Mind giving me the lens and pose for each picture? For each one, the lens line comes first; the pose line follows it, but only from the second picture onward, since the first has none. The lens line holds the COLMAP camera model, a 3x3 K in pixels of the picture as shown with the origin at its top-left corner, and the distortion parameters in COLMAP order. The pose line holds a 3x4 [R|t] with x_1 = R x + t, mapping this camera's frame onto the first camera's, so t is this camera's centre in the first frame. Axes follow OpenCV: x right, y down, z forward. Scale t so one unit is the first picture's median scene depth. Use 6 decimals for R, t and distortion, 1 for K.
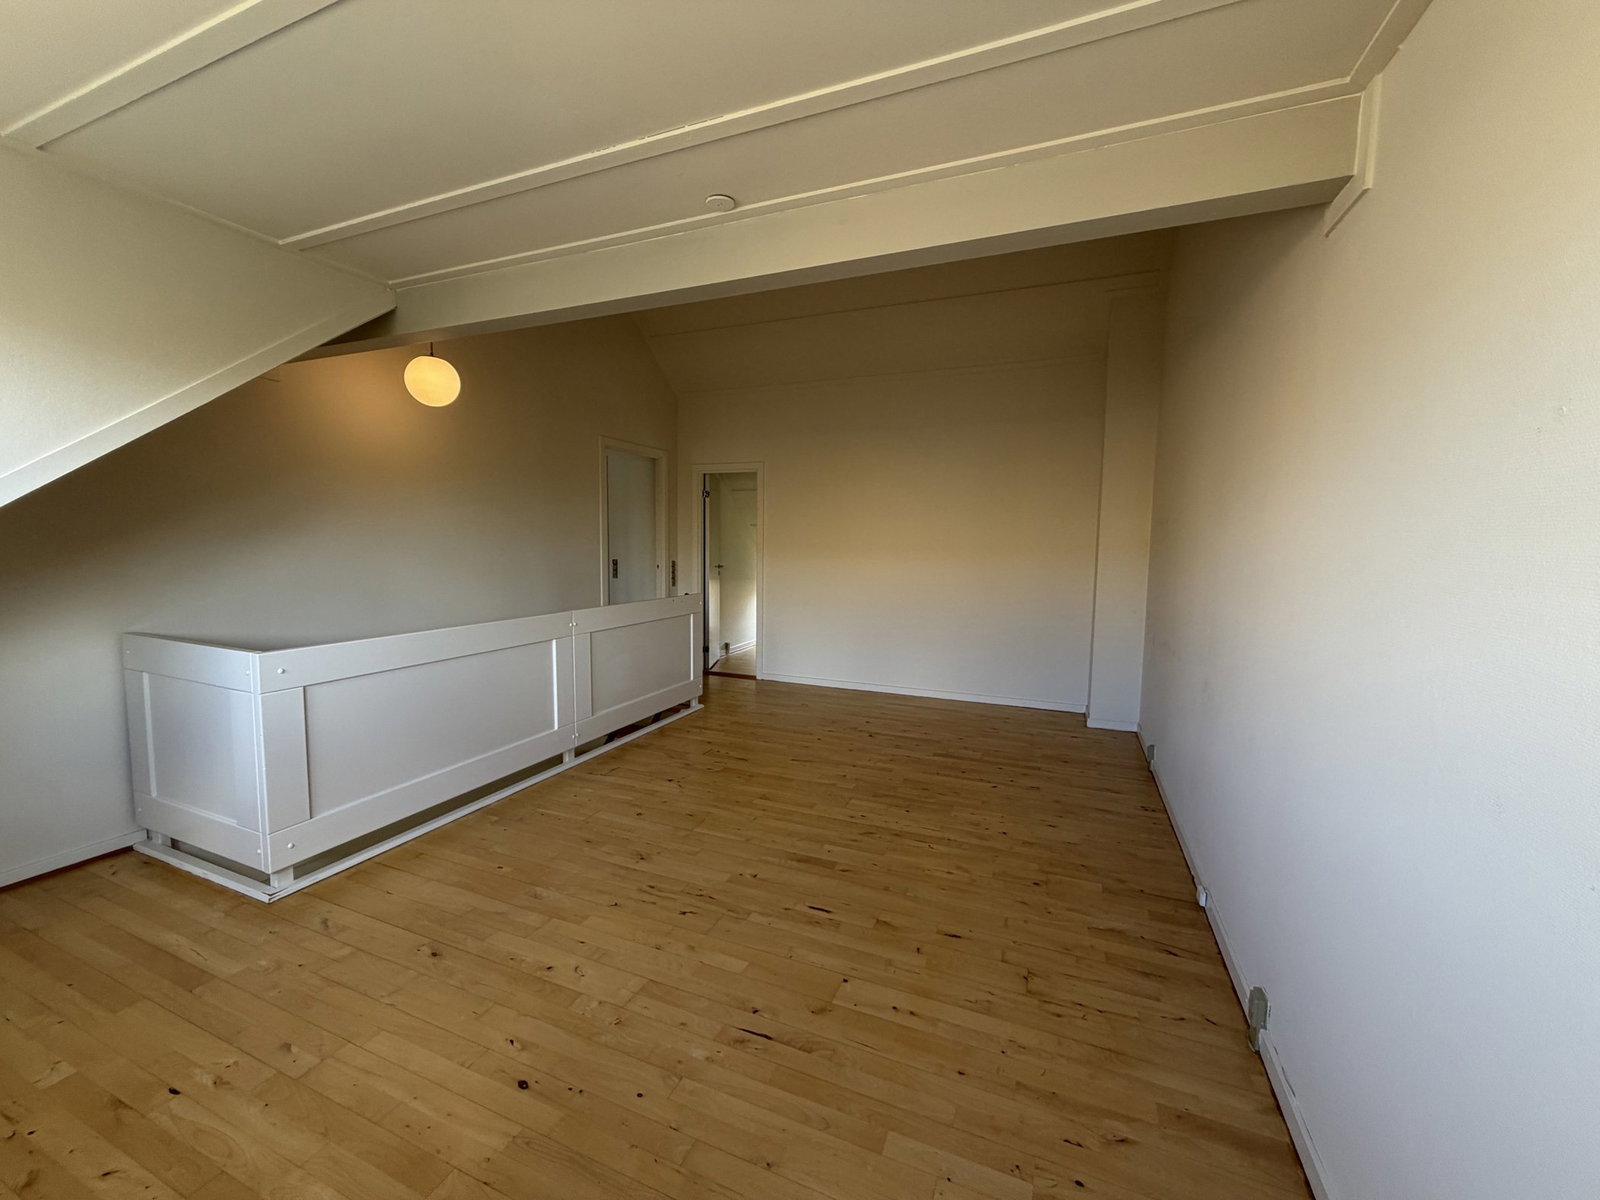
lens RADIAL K [[638.1, 0, 793.8], [0, 638.1, 597.8], [0, 0, 1]] dist [0.001684, -0.000395]
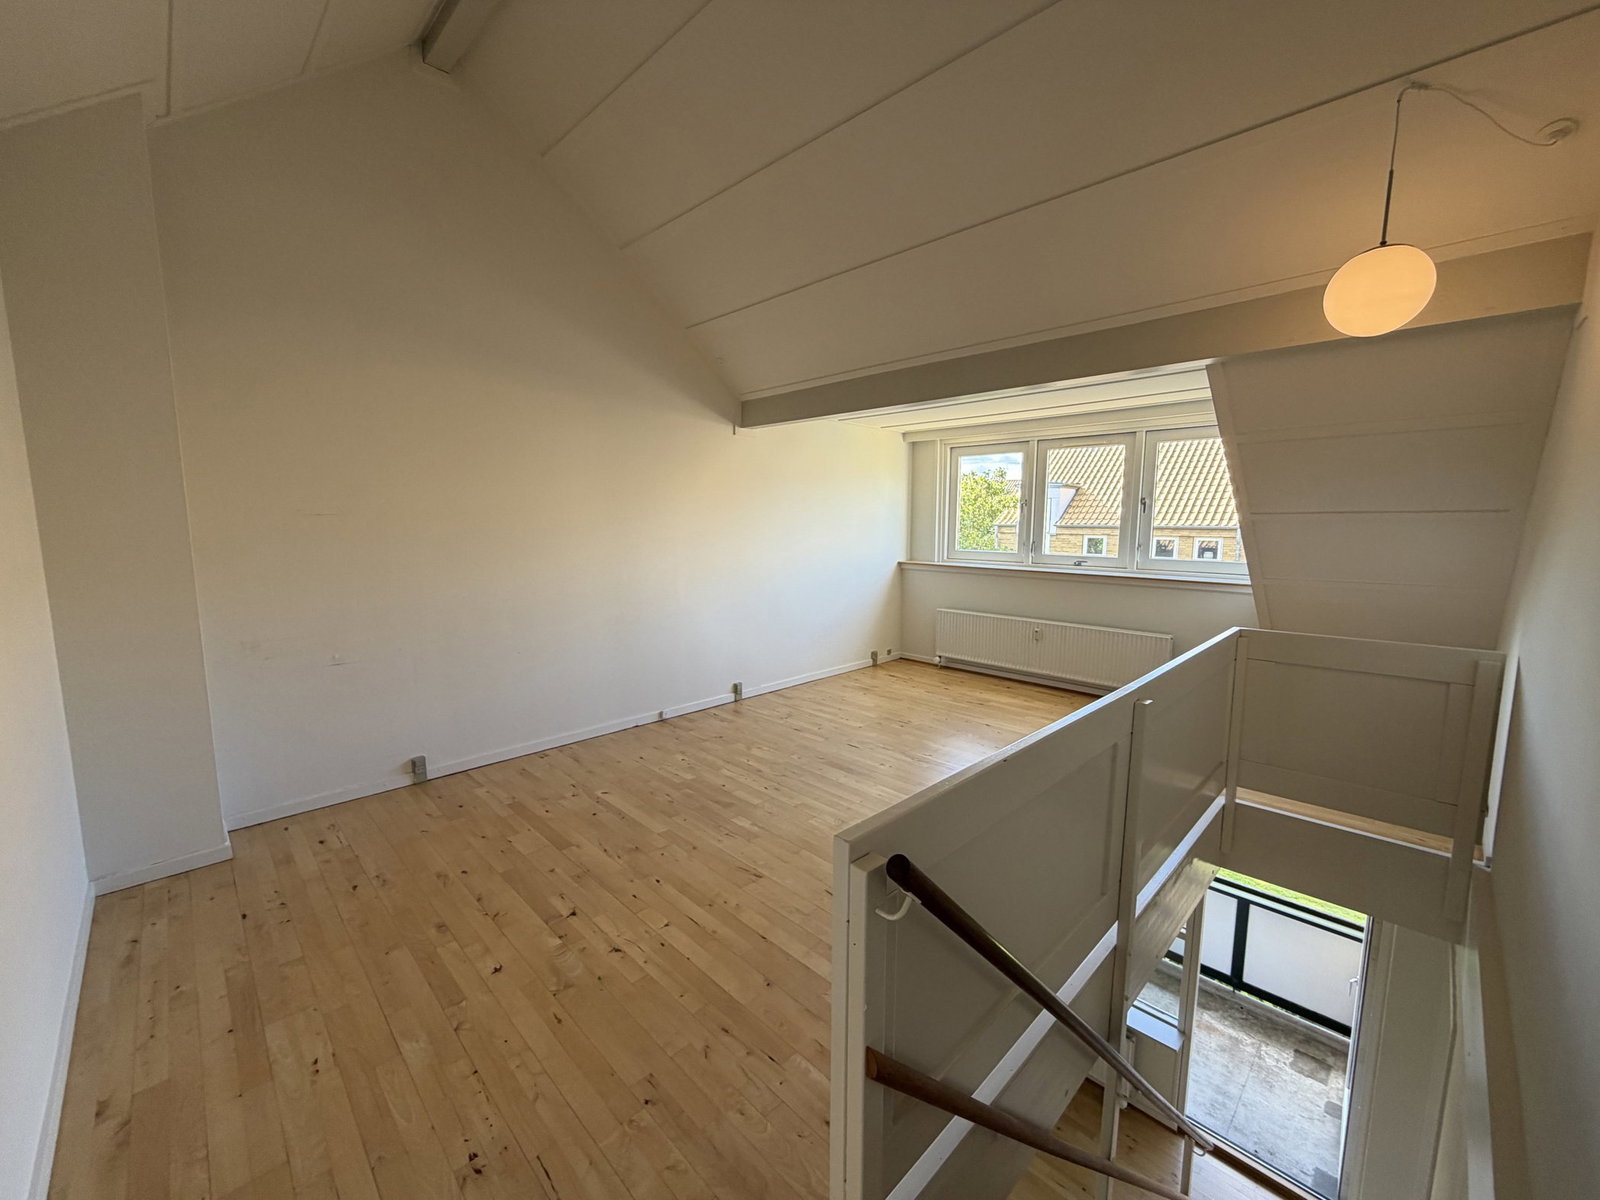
lens RADIAL K [[638.1, 0, 793.8], [0, 638.1, 597.8], [0, 0, 1]] dist [0.001684, -0.000395]
pose [[-0.923298, -0.061412, 0.379142, -0.336575], [0.021361, 0.977396, 0.210335, -0.217447], [-0.383489, 0.202301, -0.901116, 1.875481]]
